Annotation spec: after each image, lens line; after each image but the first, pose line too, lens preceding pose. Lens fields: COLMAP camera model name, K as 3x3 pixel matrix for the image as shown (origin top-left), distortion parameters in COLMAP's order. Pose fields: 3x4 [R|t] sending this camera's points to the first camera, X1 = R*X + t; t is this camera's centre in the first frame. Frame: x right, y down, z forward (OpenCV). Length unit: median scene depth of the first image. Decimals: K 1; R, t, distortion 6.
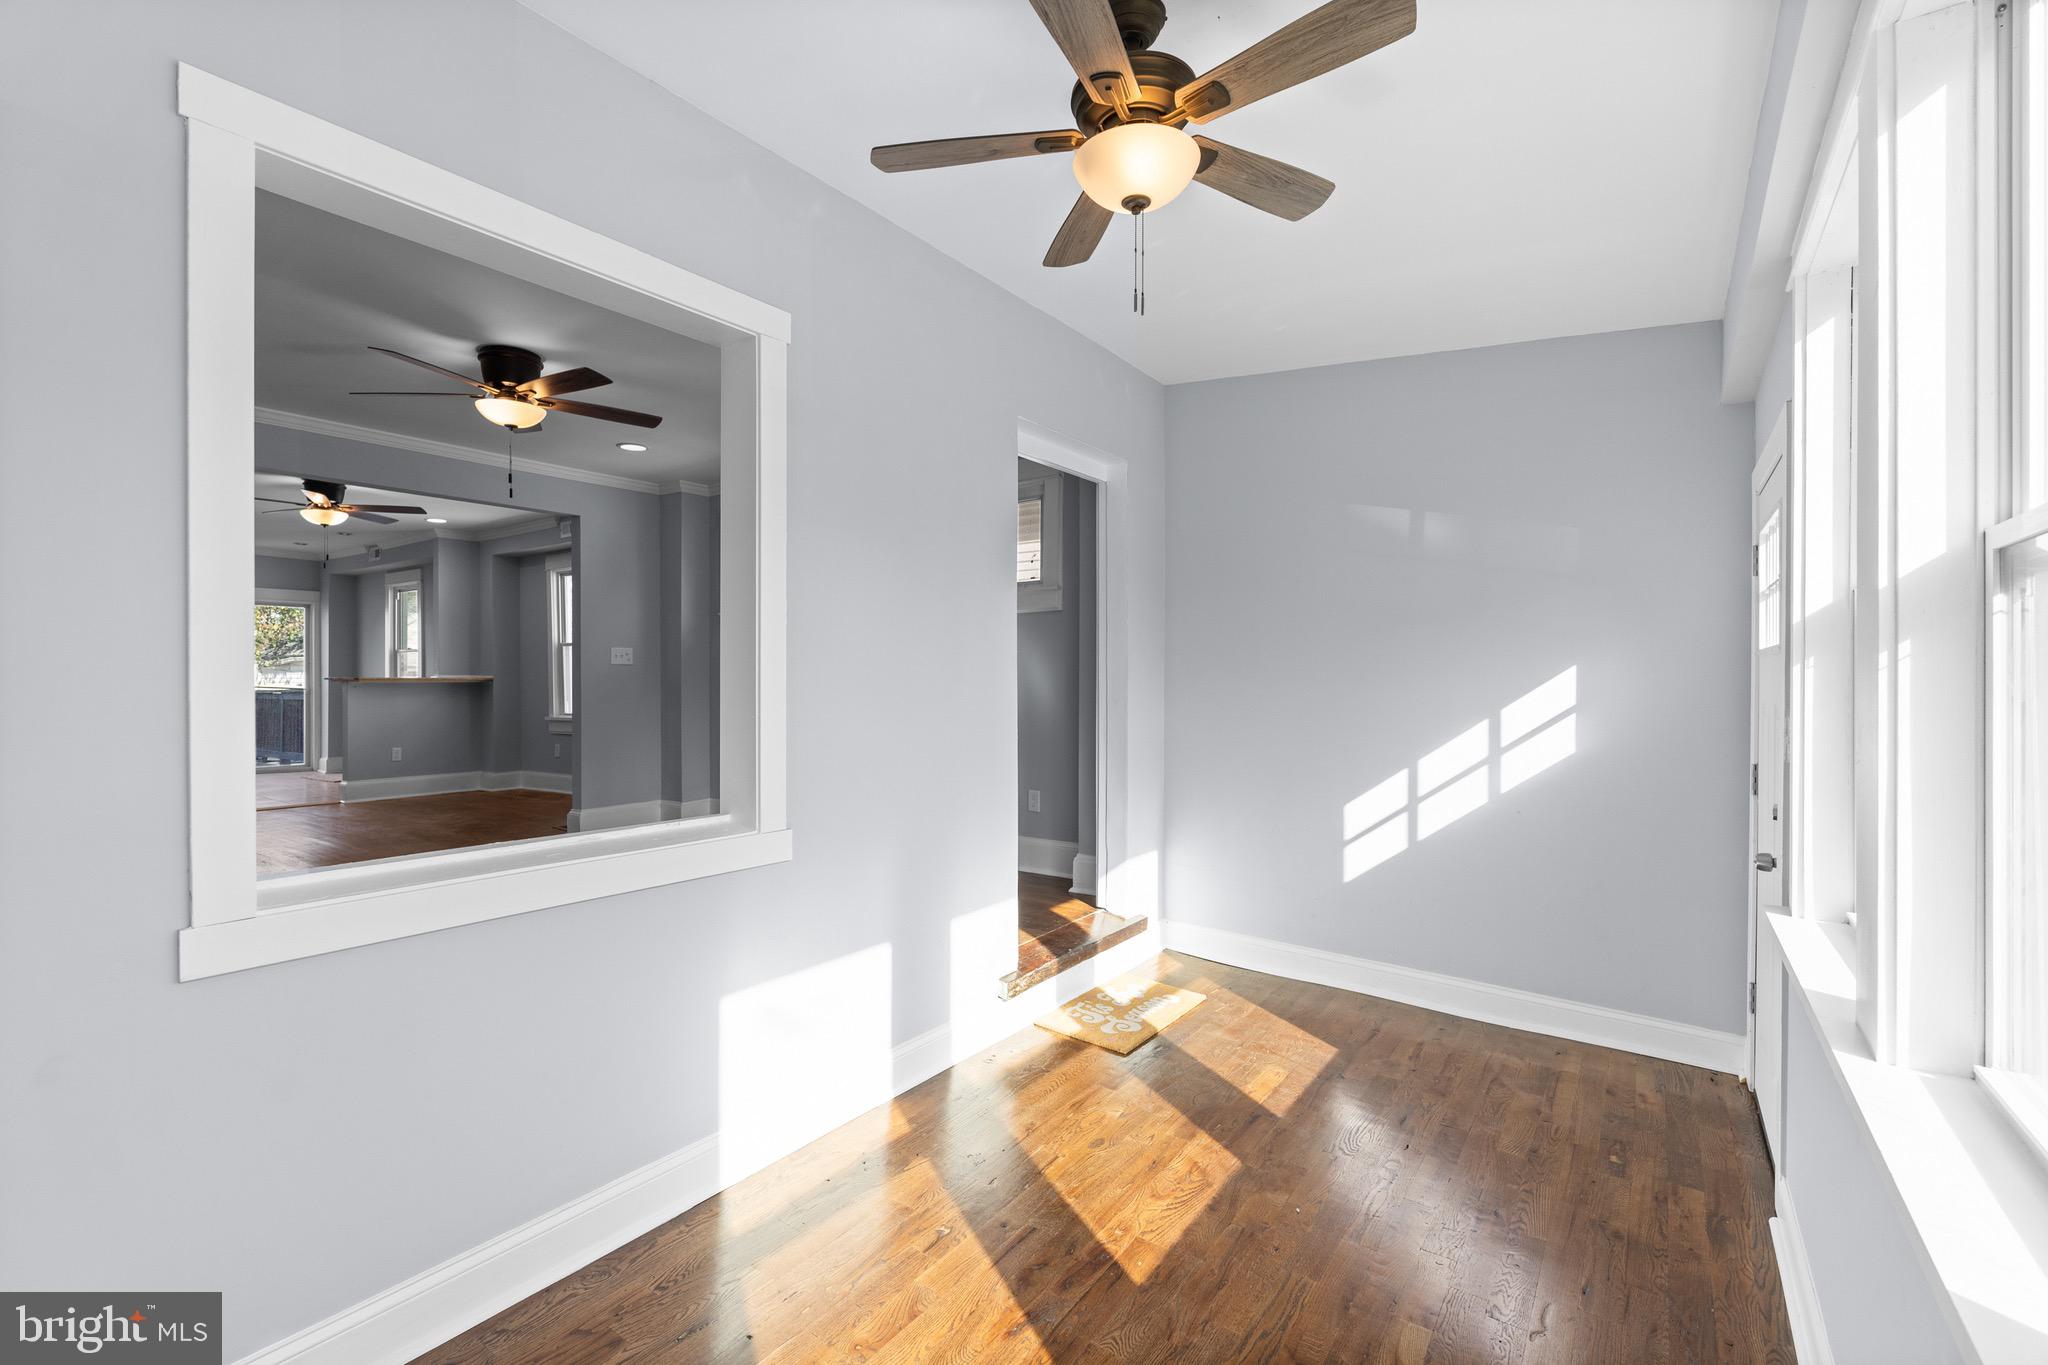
lens RADIAL K [[922.0, 0, 1004.4], [0, 922.0, 682.0], [0, 0, 1]] dist [-0.004594, 0.003317]
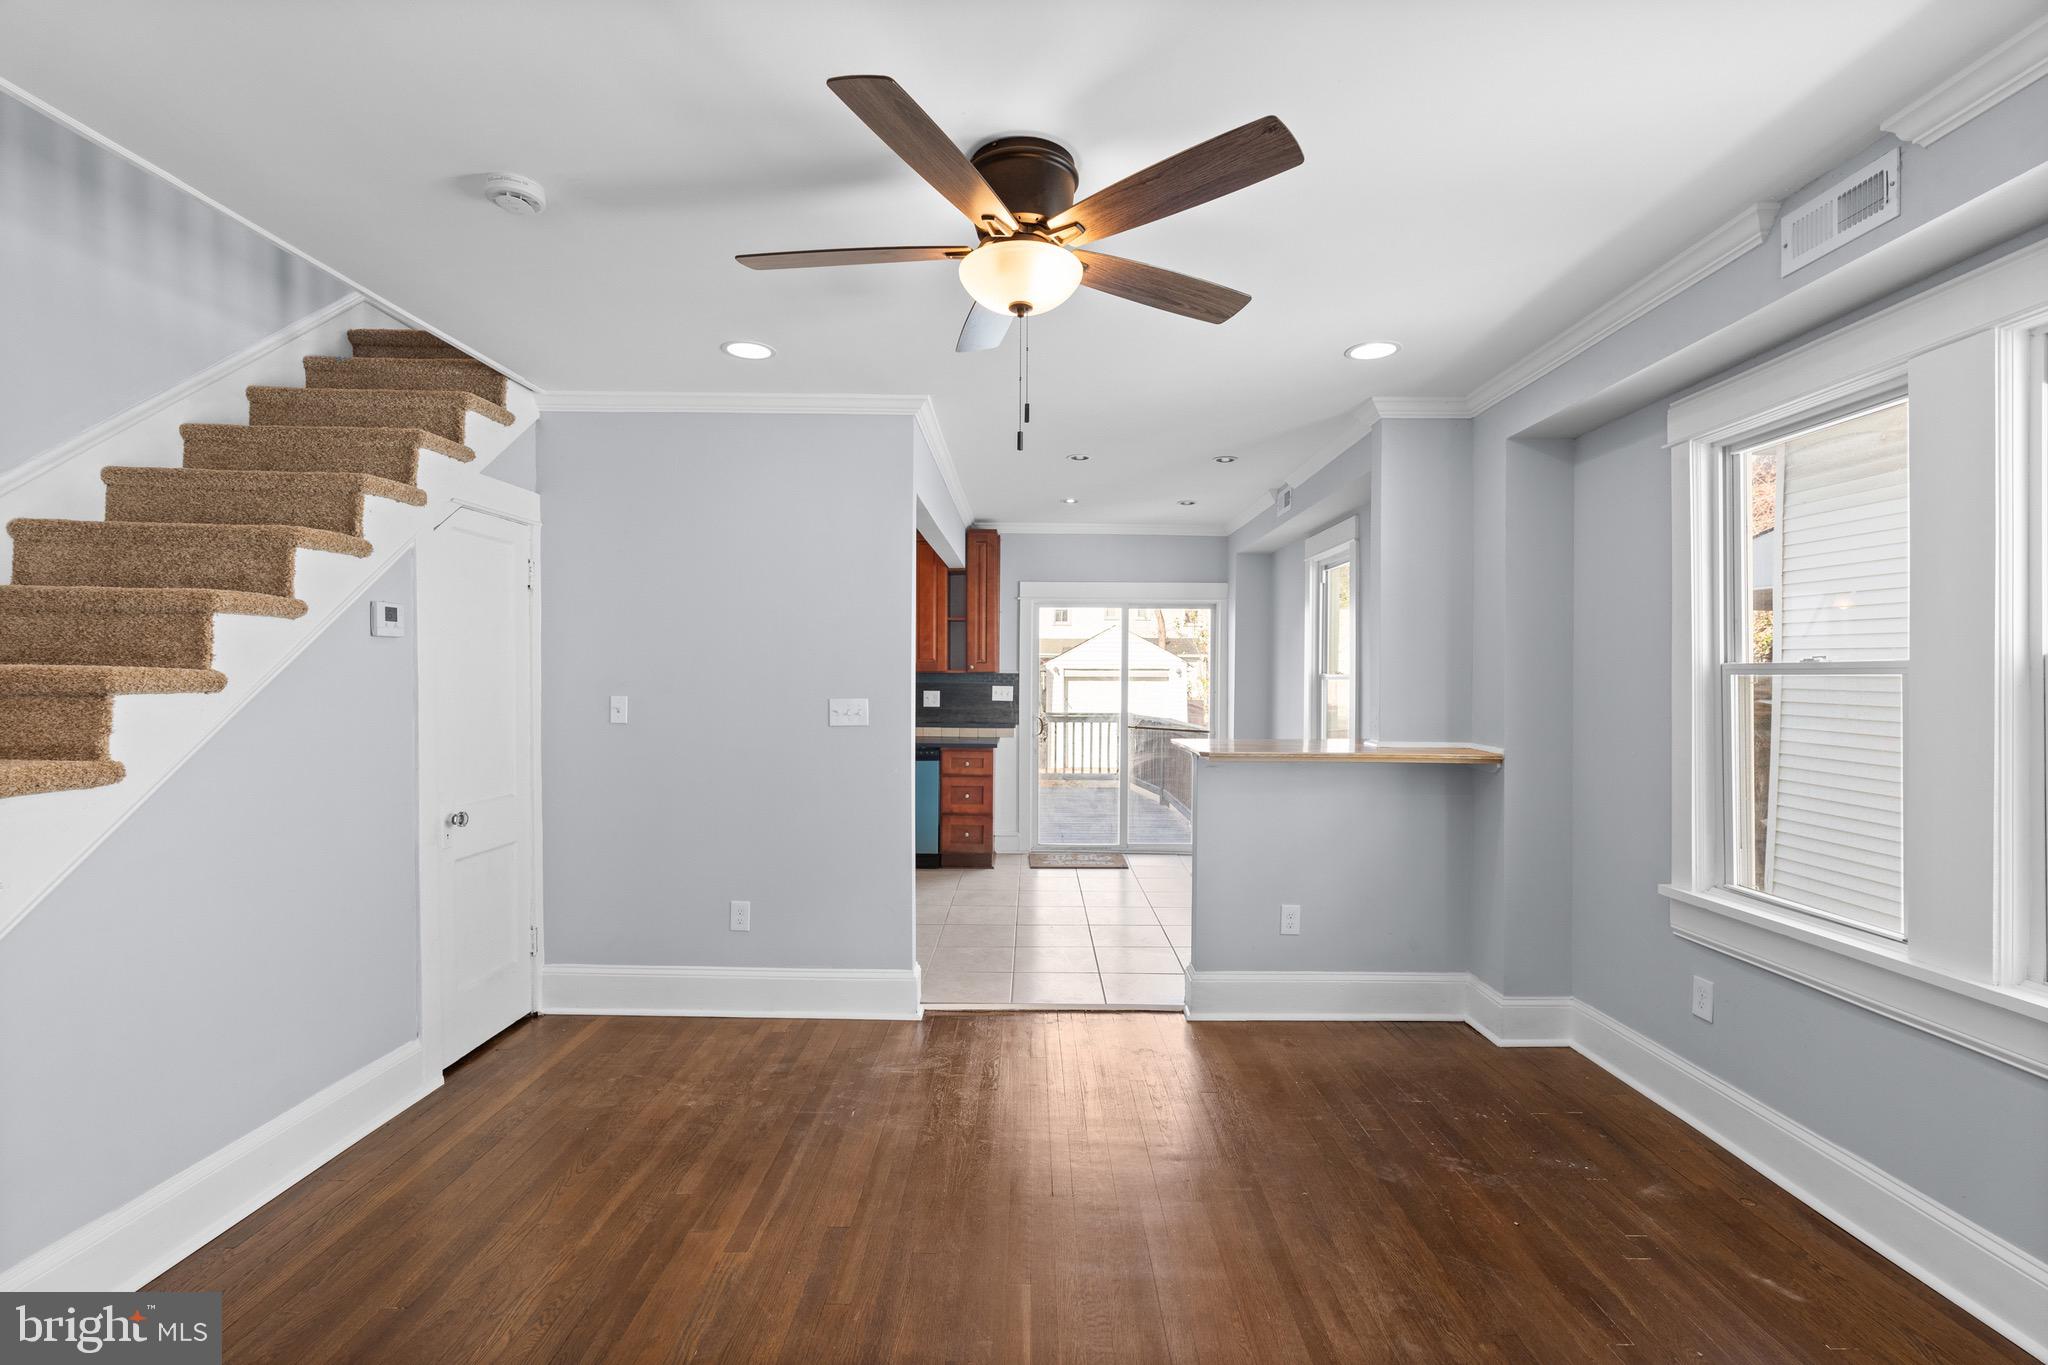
lens RADIAL K [[922.0, 0, 1009.1], [0, 922.0, 691.0], [0, 0, 1]] dist [-0.004594, 0.003317]
pose [[0.568126, 0.014684, -0.822810, -0.357041], [-0.006699, 0.999890, 0.013218, -0.035188], [0.822914, -0.001997, 0.568162, 0.611121]]
